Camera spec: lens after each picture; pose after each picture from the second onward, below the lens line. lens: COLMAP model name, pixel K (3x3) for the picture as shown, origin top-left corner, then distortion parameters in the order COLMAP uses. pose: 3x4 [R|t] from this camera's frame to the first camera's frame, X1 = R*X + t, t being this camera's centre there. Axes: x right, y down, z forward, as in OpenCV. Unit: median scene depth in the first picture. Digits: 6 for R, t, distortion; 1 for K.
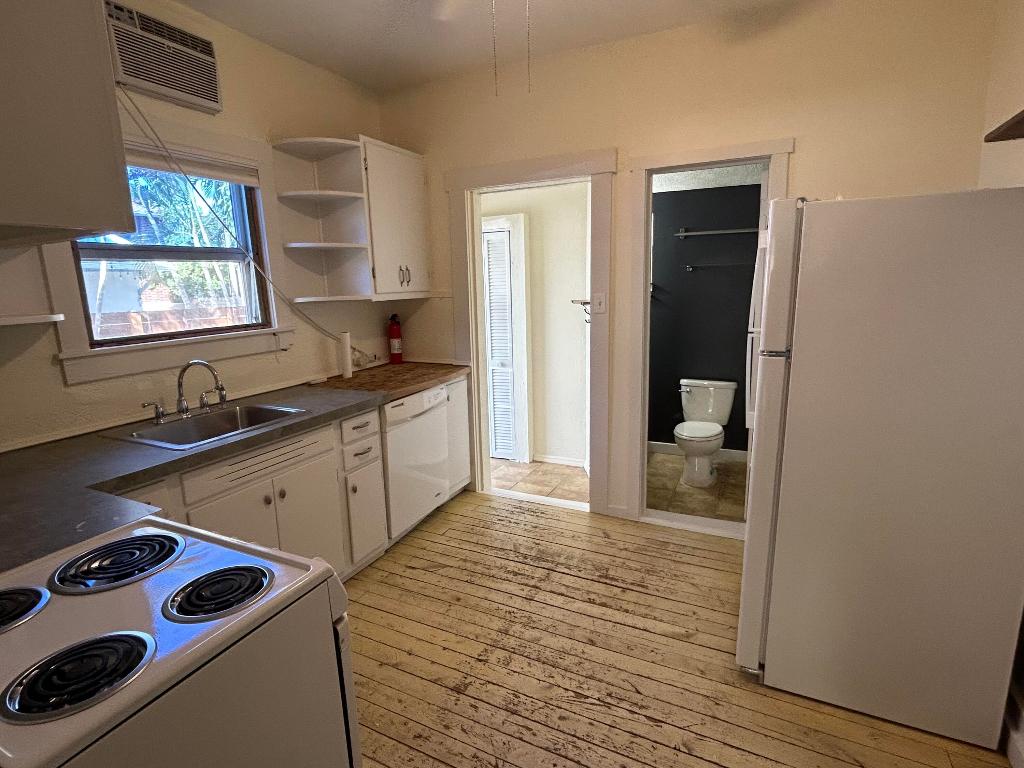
lens RADIAL K [[521.2, 0, 510.6], [0, 521.2, 379.7], [0, 0, 1]] dist [-0.000794, 0.000065]
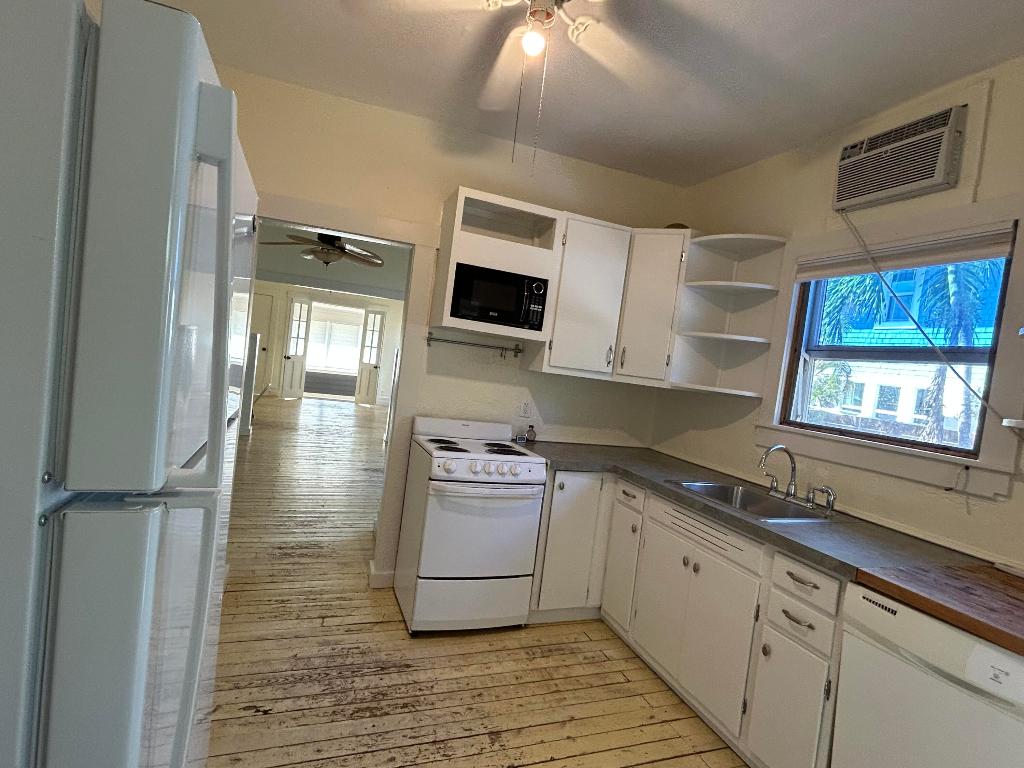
lens RADIAL K [[521.2, 0, 509.8], [0, 521.2, 387.6], [0, 0, 1]] dist [-0.000794, 0.000065]
pose [[-0.679370, -0.023301, -0.733426, 0.631412], [-0.236895, 0.952942, 0.189160, -0.250312], [0.694505, 0.302255, -0.652921, 1.445559]]
